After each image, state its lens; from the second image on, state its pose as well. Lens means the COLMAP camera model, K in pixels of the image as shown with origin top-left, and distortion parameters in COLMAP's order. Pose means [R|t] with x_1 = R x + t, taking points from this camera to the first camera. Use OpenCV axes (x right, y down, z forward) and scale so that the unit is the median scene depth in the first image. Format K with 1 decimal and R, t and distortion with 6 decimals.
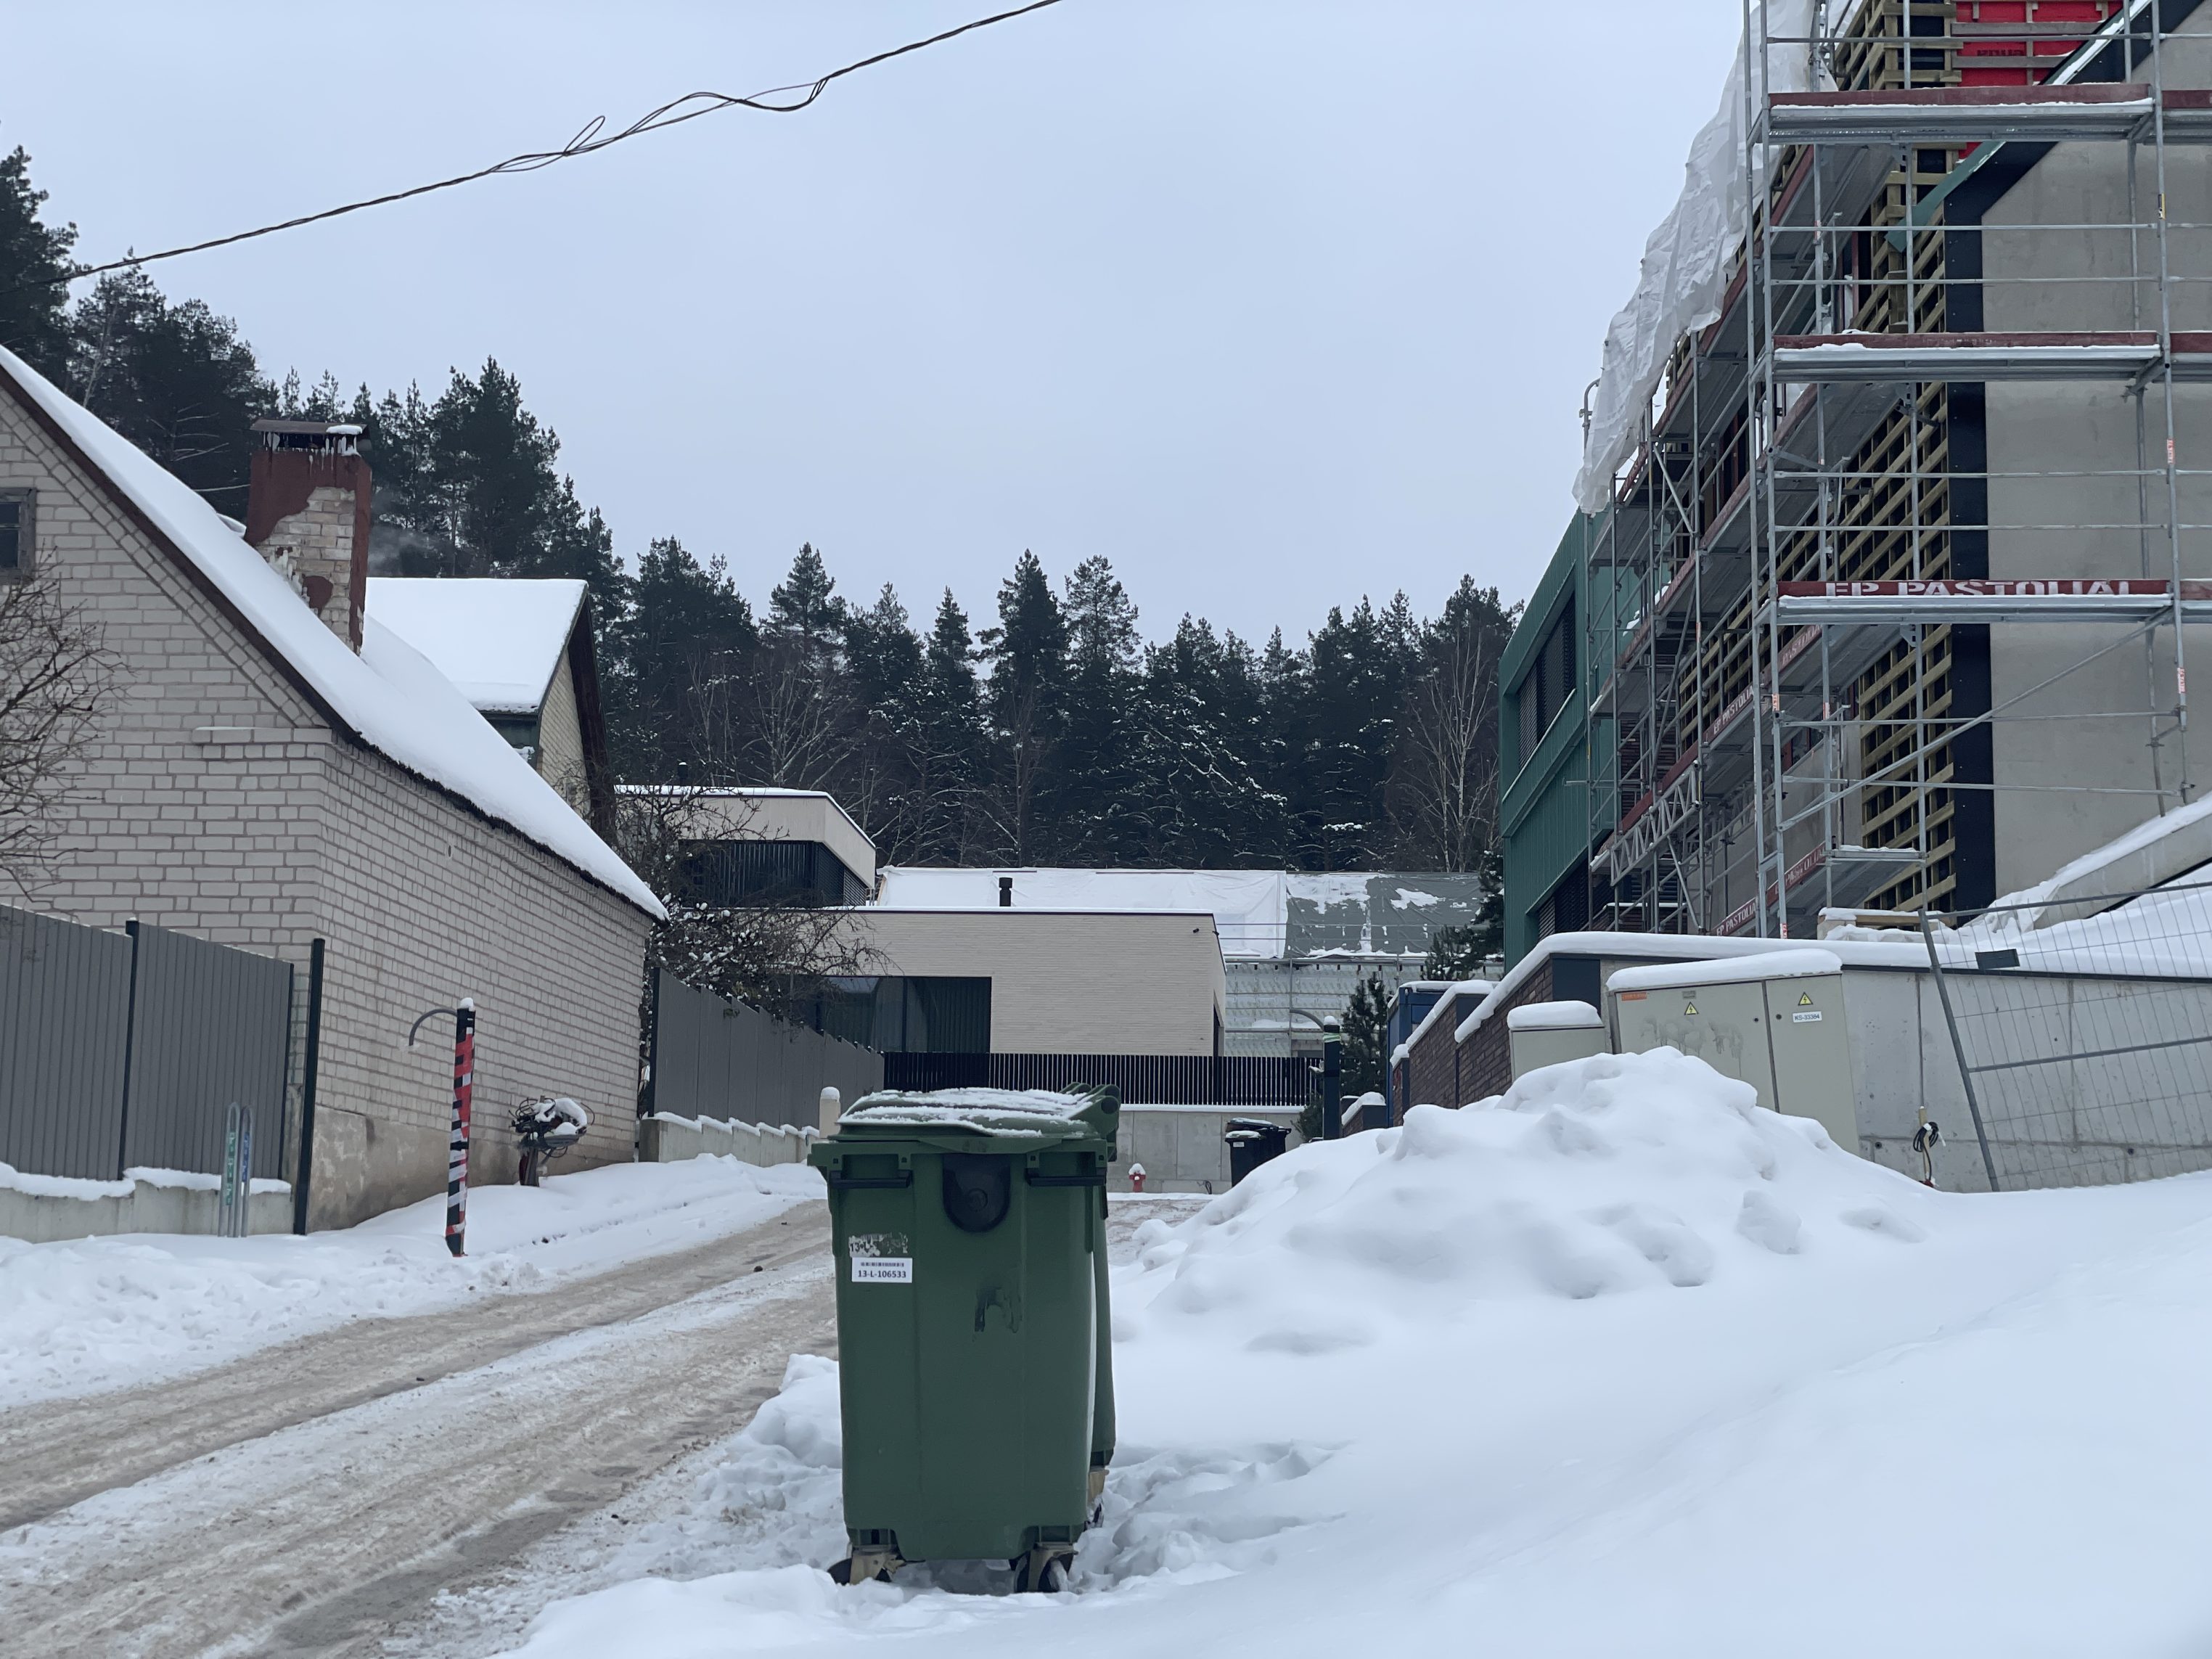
lens RADIAL K [[3212.4, 0, 1109.3], [0, 3212.4, 788.2], [0, 0, 1]] dist [0.122398, 0.000000]
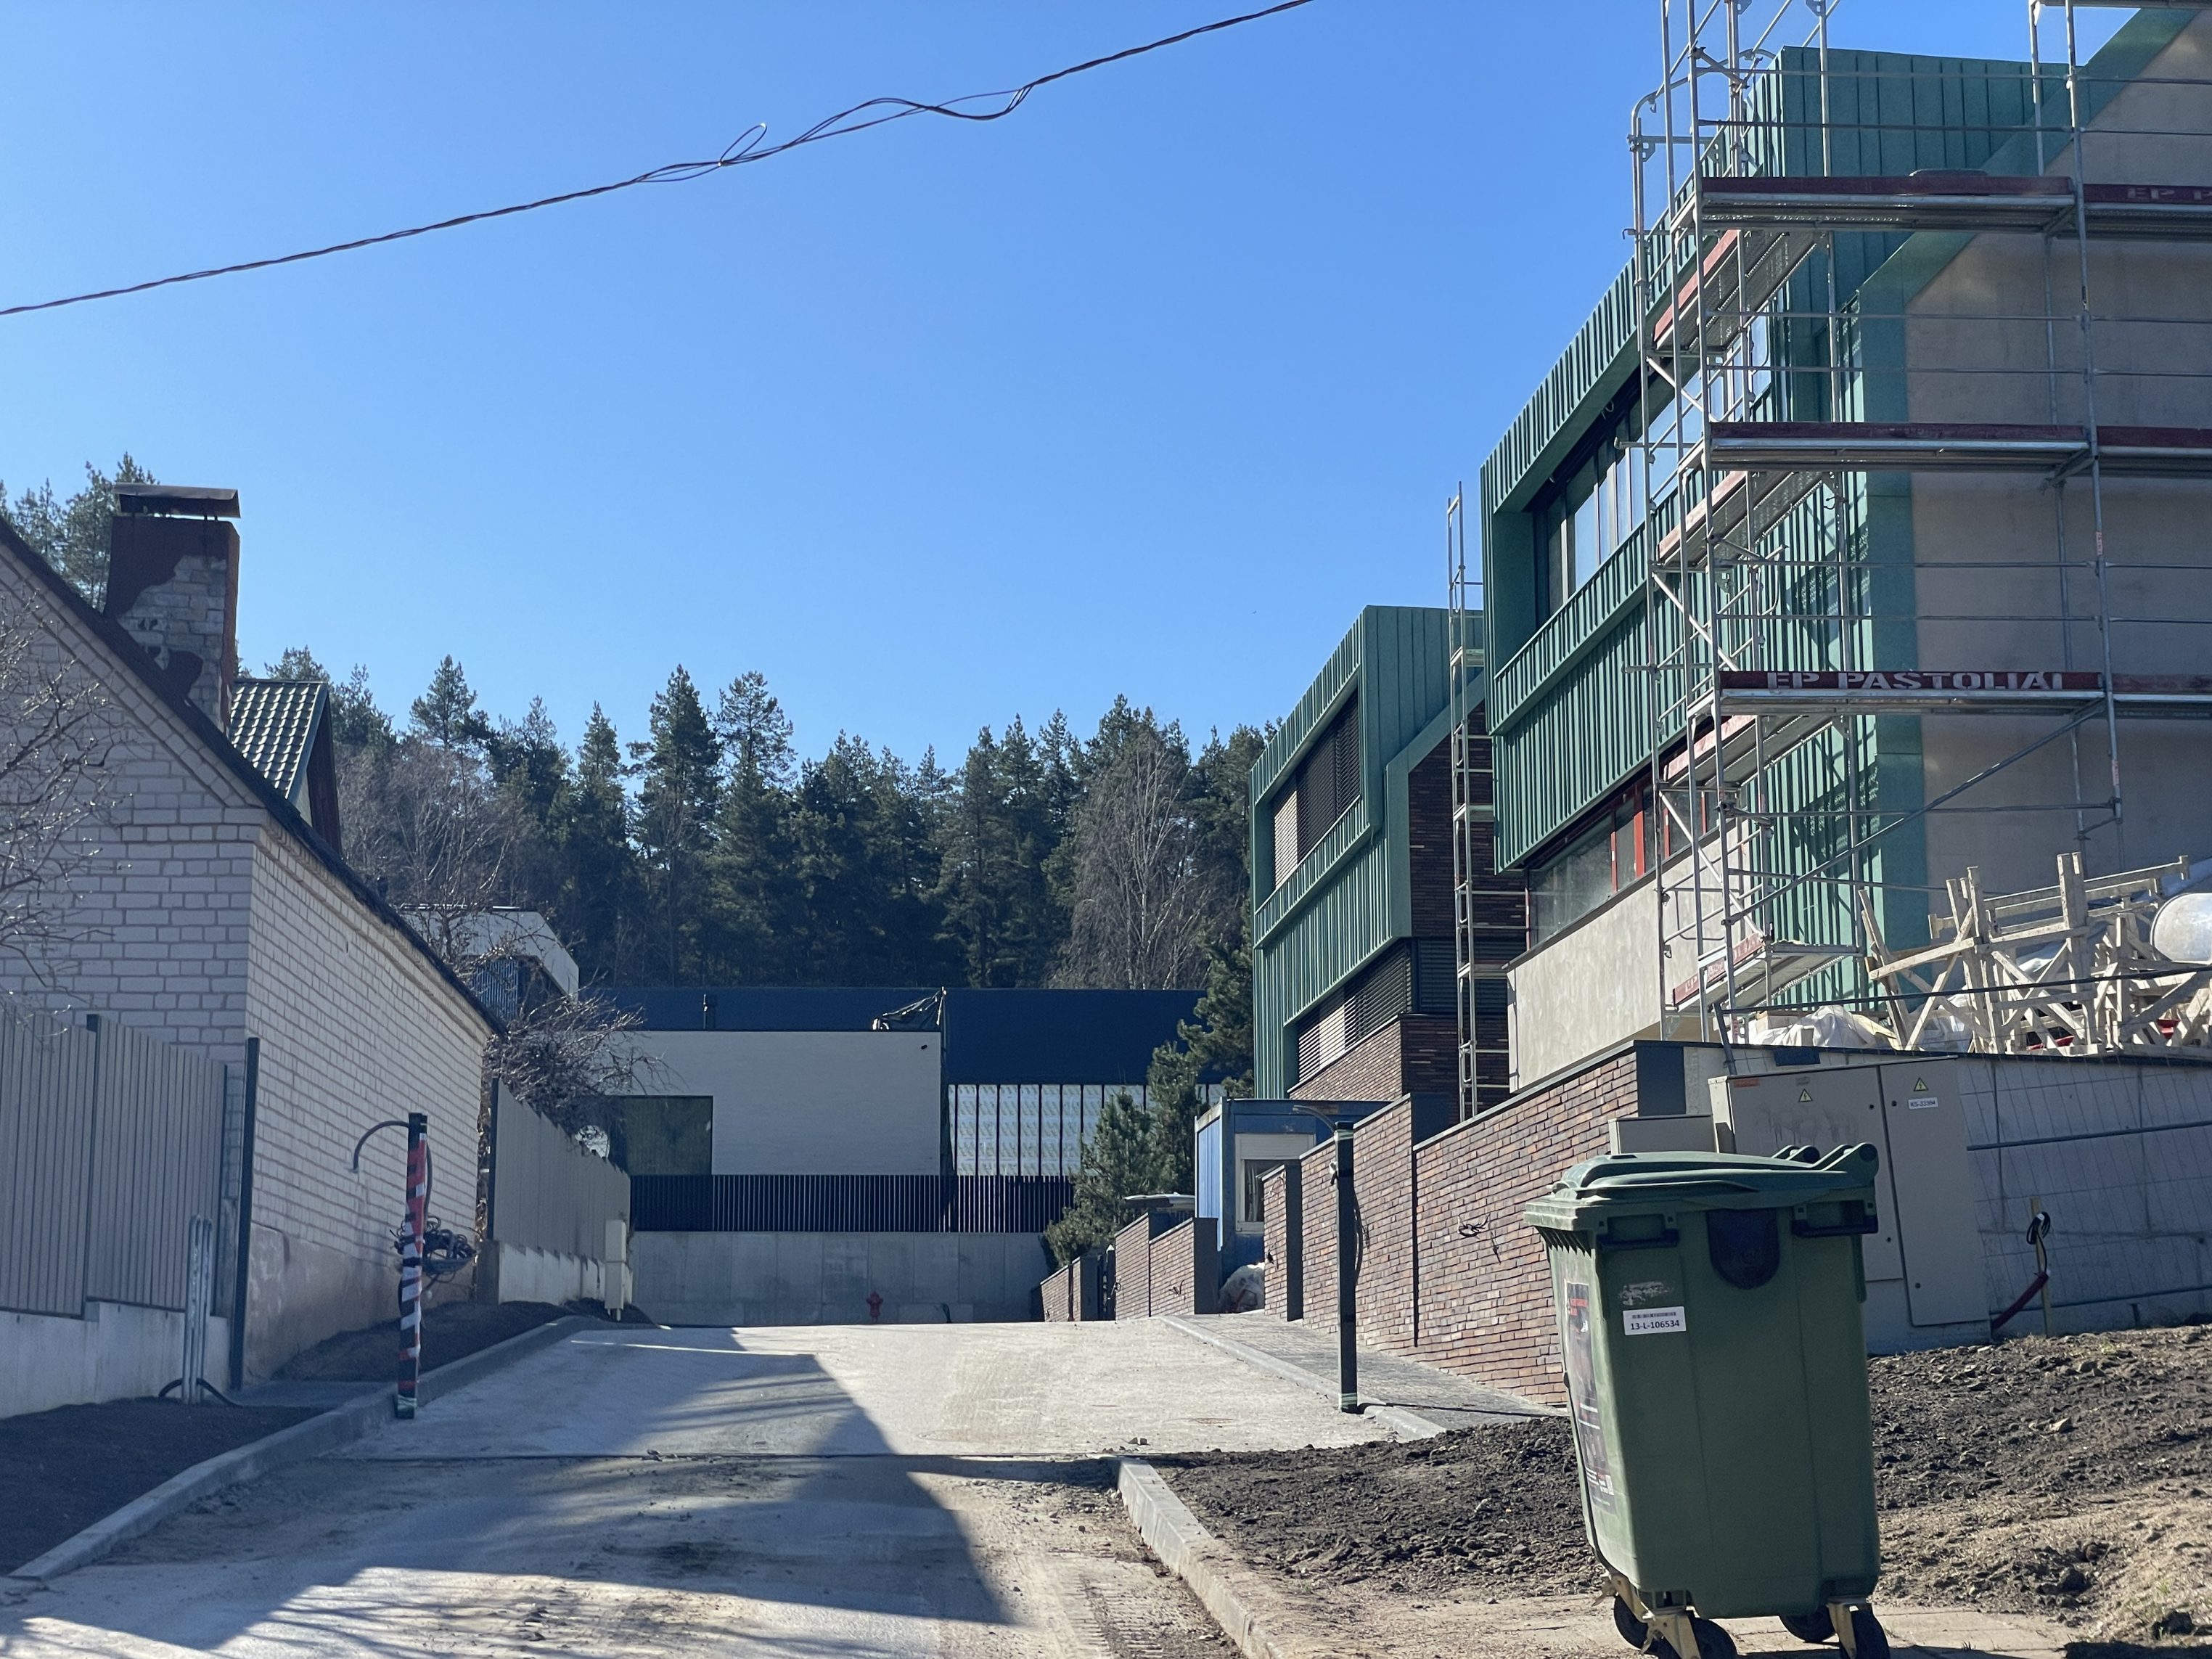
lens RADIAL K [[3212.4, 0, 1123.7], [0, 3212.4, 856.5], [0, 0, 1]] dist [0.122398, 0.000000]
pose [[0.992491, 0.001375, 0.122312, -0.091457], [0.000639, 0.999865, -0.016423, 0.008490], [-0.122318, 0.016378, 0.992356, 0.047096]]
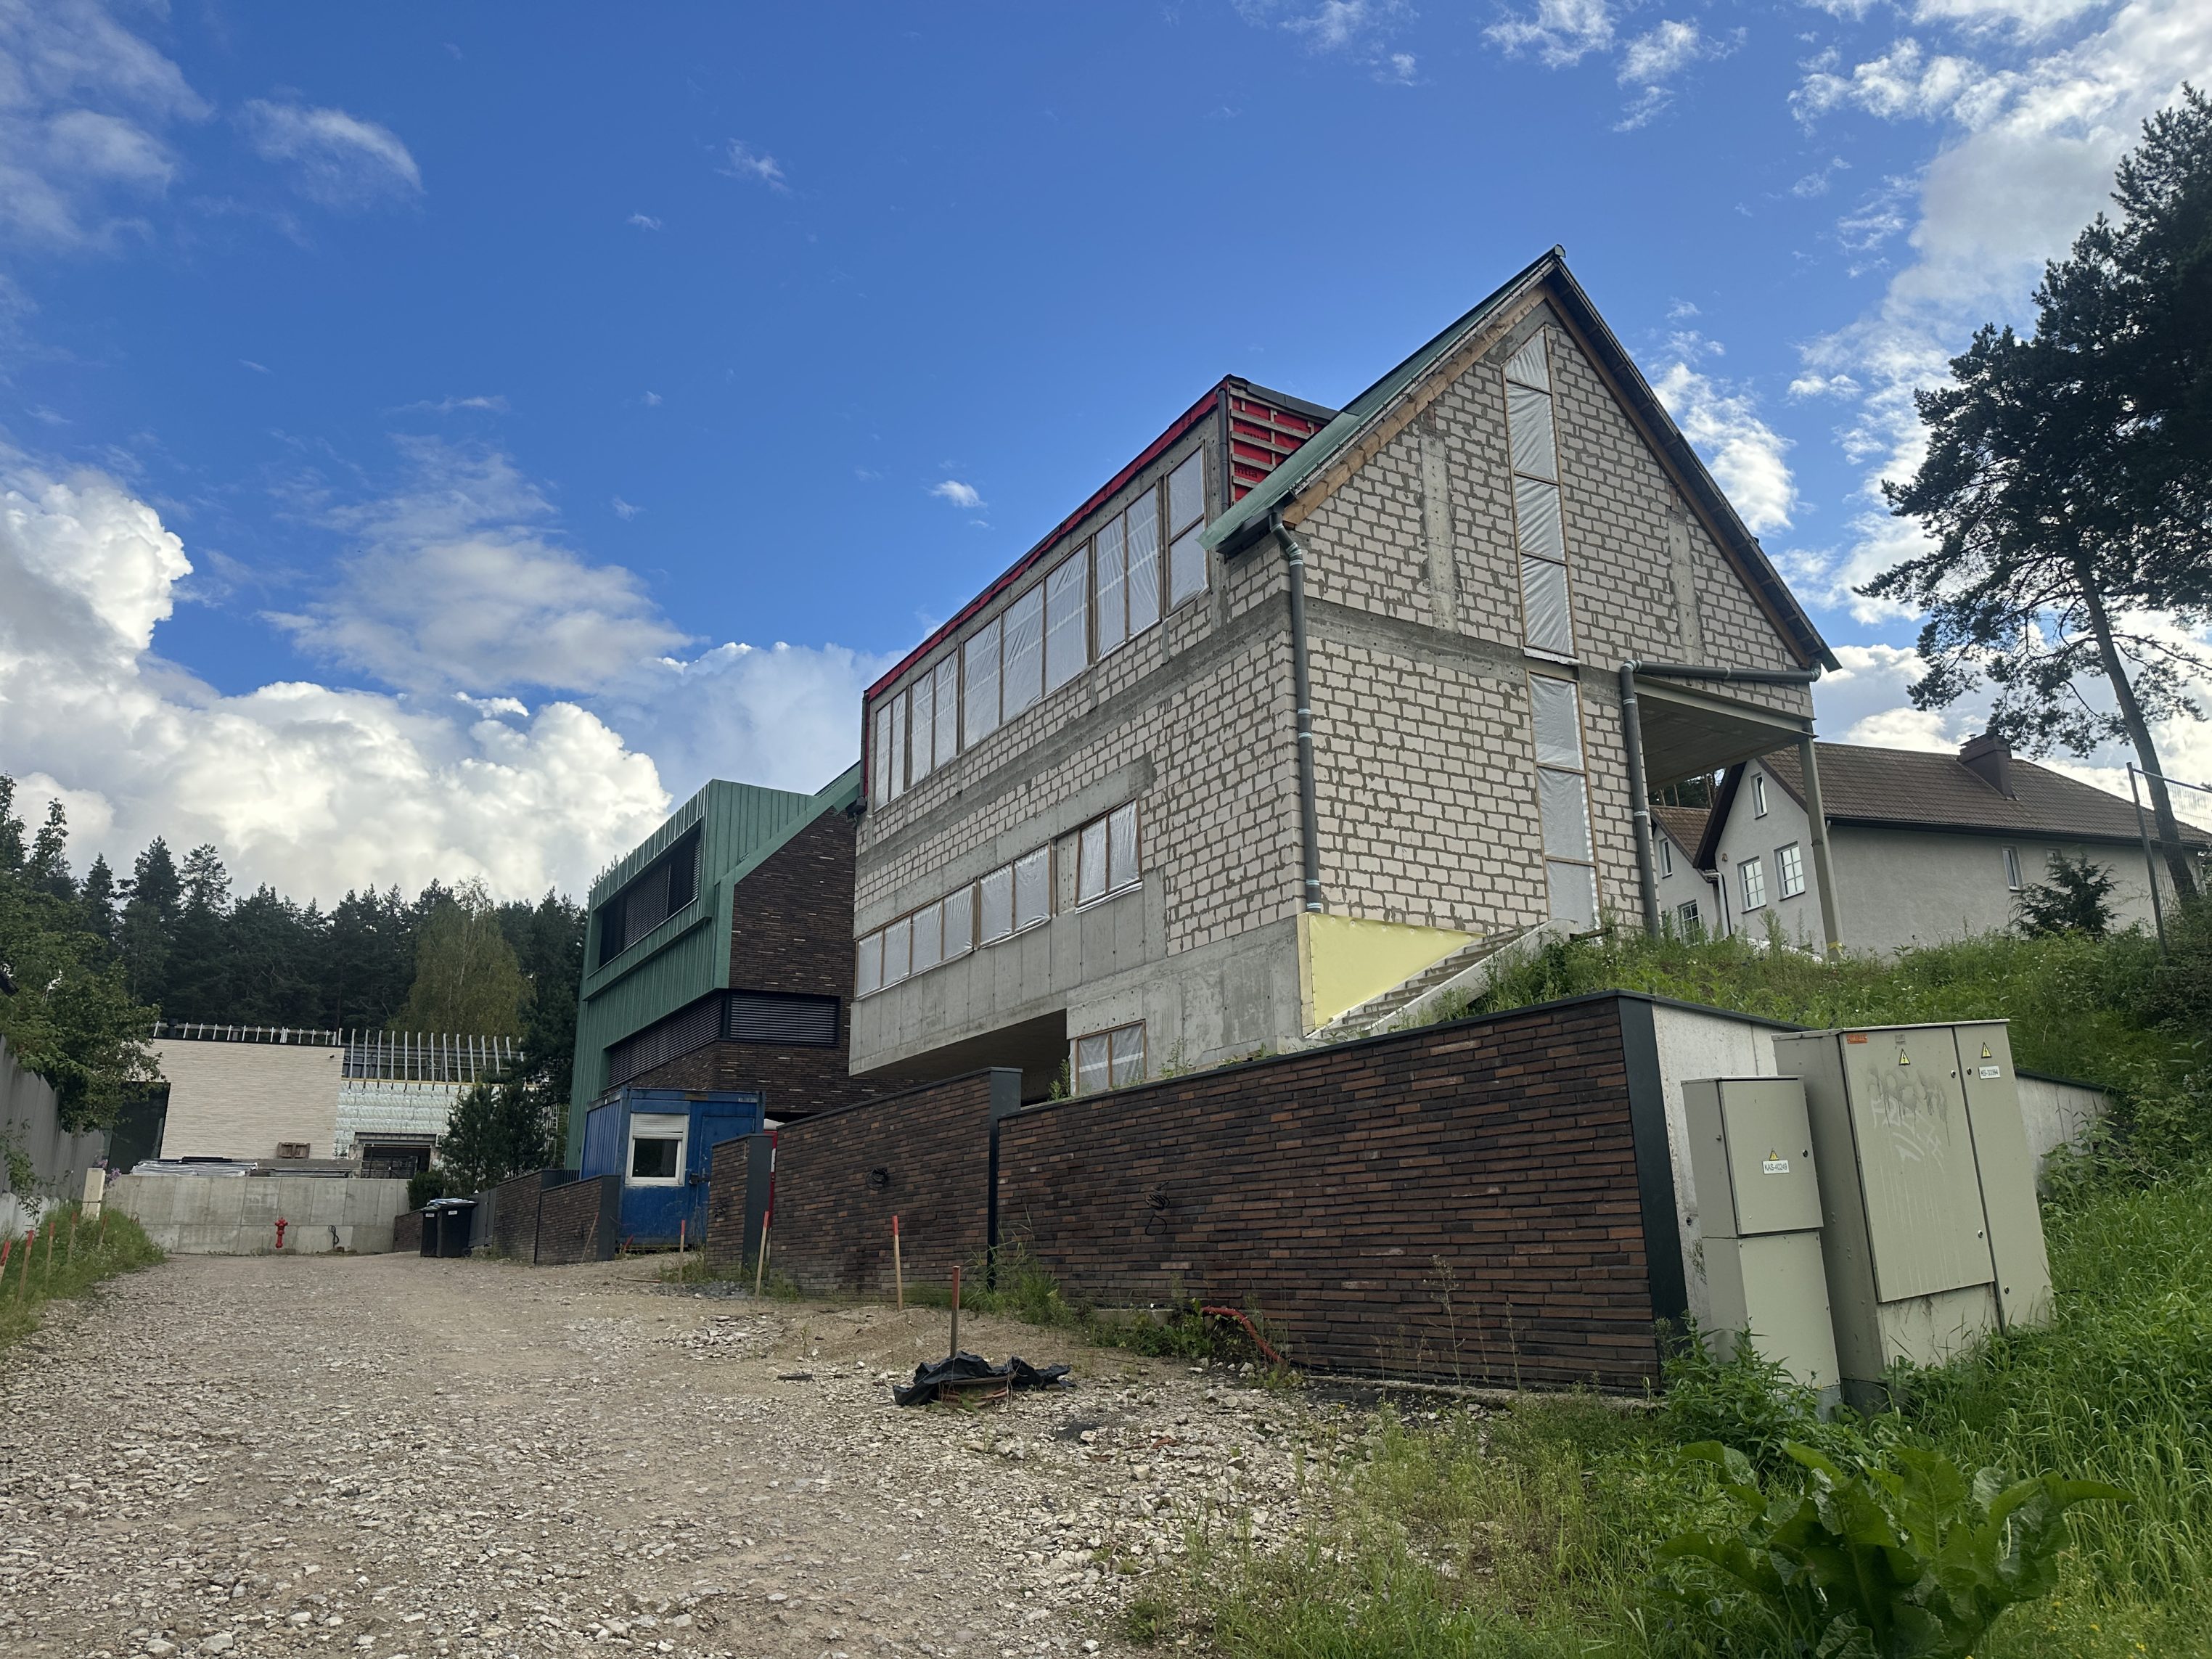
lens RADIAL K [[1527.5, 0, 1049.5], [0, 1527.5, 856.5], [0, 0, 1]] dist [0.050993, -0.011536]
pose [[0.866567, 0.110479, 0.486679, -0.133185], [-0.059196, 0.991059, -0.119573, 0.052727], [-0.495538, 0.074808, 0.865359, 0.496398]]
